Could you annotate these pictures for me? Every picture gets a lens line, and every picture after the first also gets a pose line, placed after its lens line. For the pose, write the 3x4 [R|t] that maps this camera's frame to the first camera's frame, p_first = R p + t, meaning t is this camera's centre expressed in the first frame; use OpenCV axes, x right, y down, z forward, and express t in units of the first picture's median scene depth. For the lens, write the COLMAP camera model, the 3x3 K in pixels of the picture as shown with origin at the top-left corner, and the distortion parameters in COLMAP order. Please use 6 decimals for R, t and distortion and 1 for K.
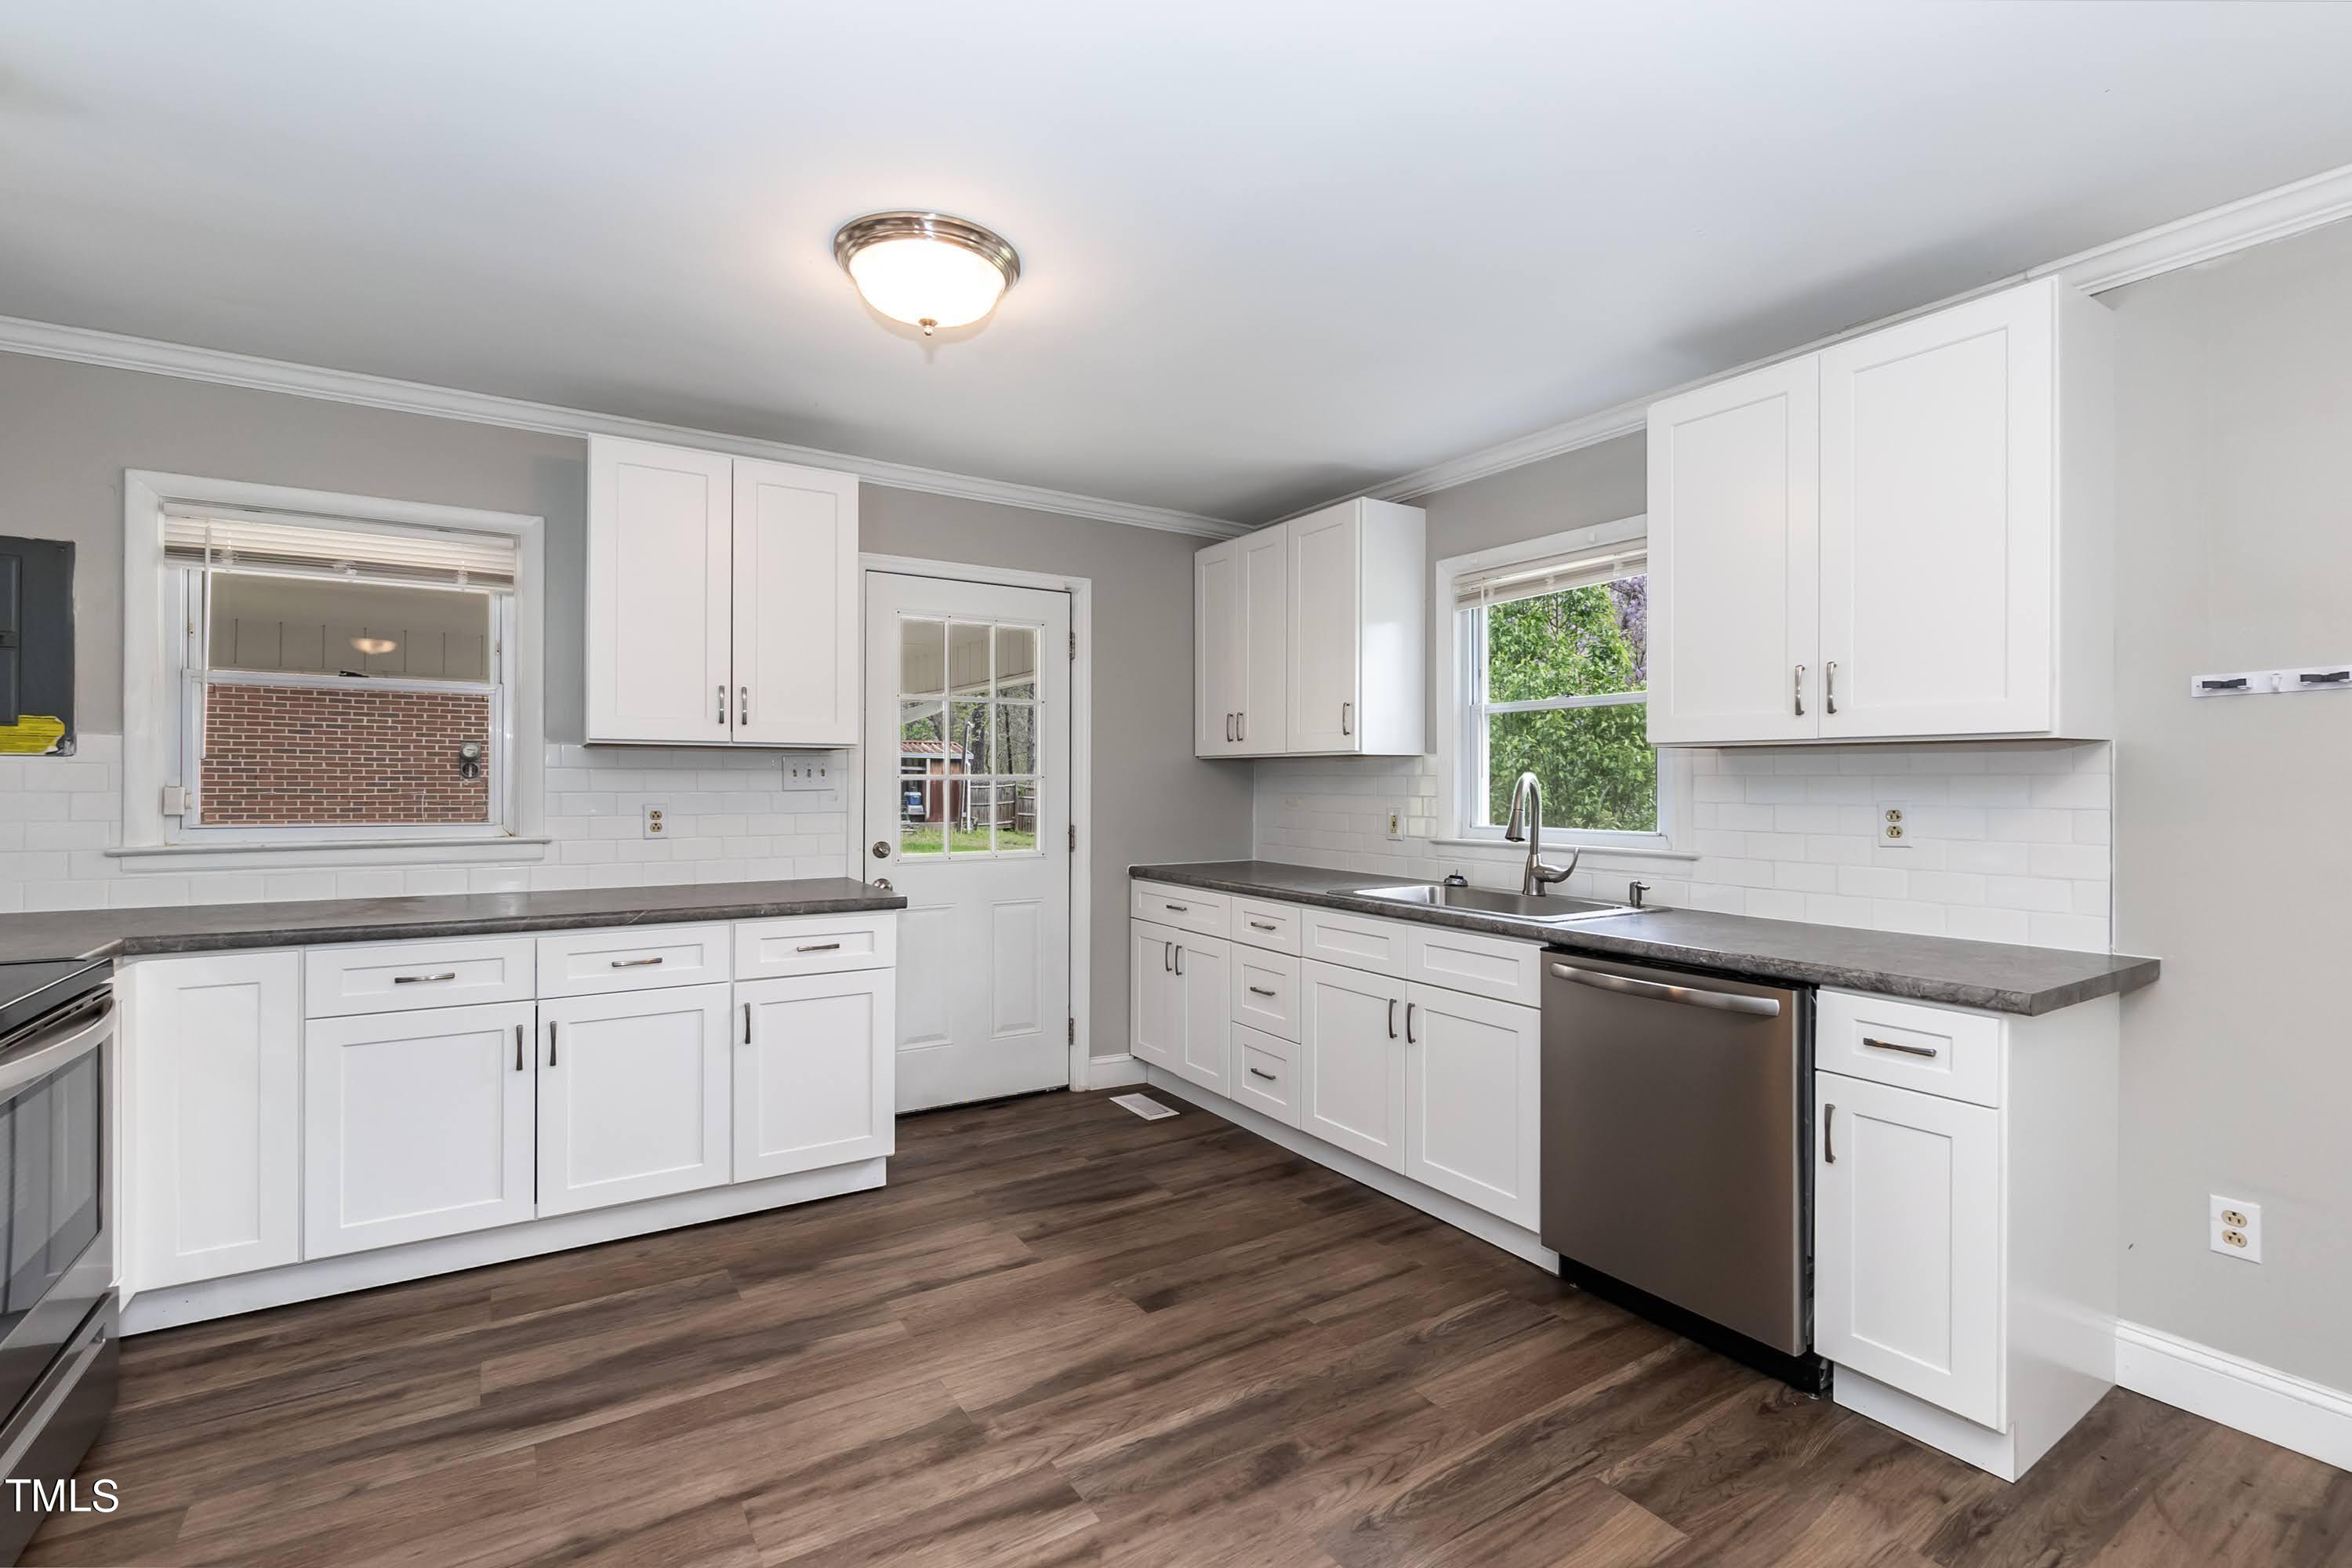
lens RADIAL K [[1064.9, 0, 1198.3], [0, 1064.9, 778.4], [0, 0, 1]] dist [-0.002763, -0.000962]
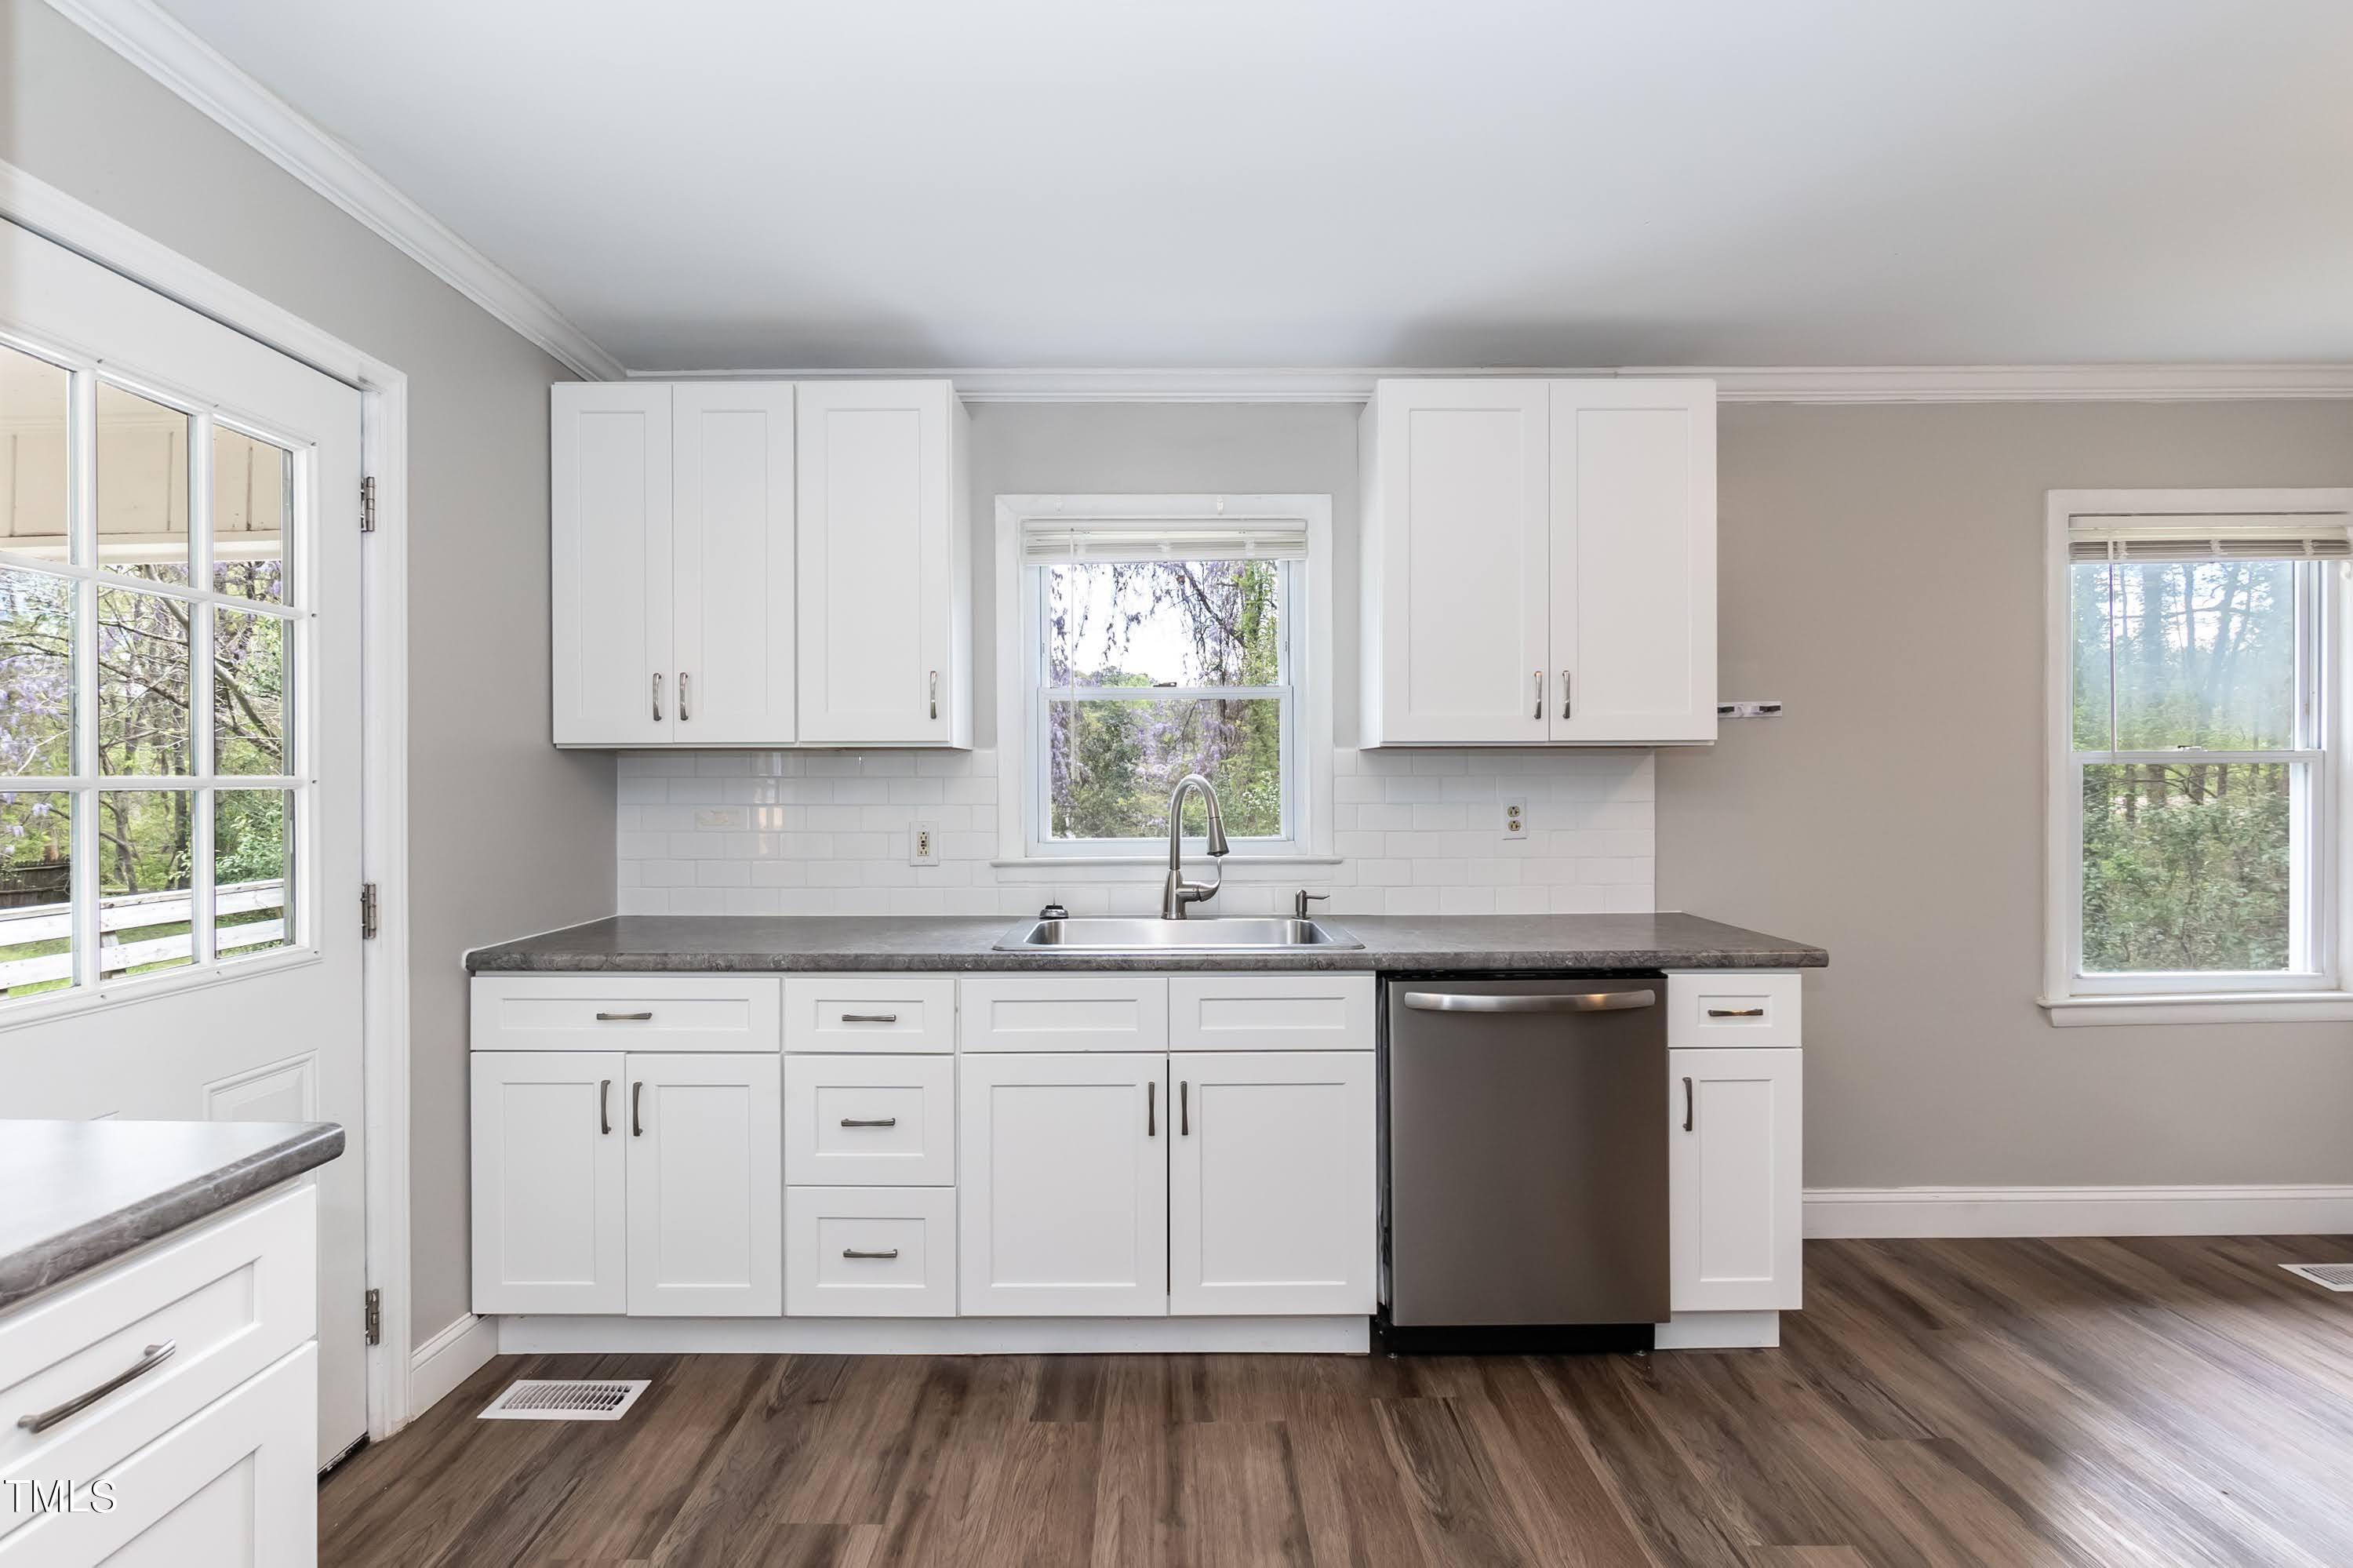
lens RADIAL K [[1056.3, 0, 1178.0], [0, 1056.3, 783.5], [0, 0, 1]] dist [-0.007480, 0.001031]
pose [[0.549266, -0.005840, 0.835627, -0.384590], [0.004400, 0.999982, 0.004096, -0.000669], [-0.835636, 0.001427, 0.549281, 0.546880]]
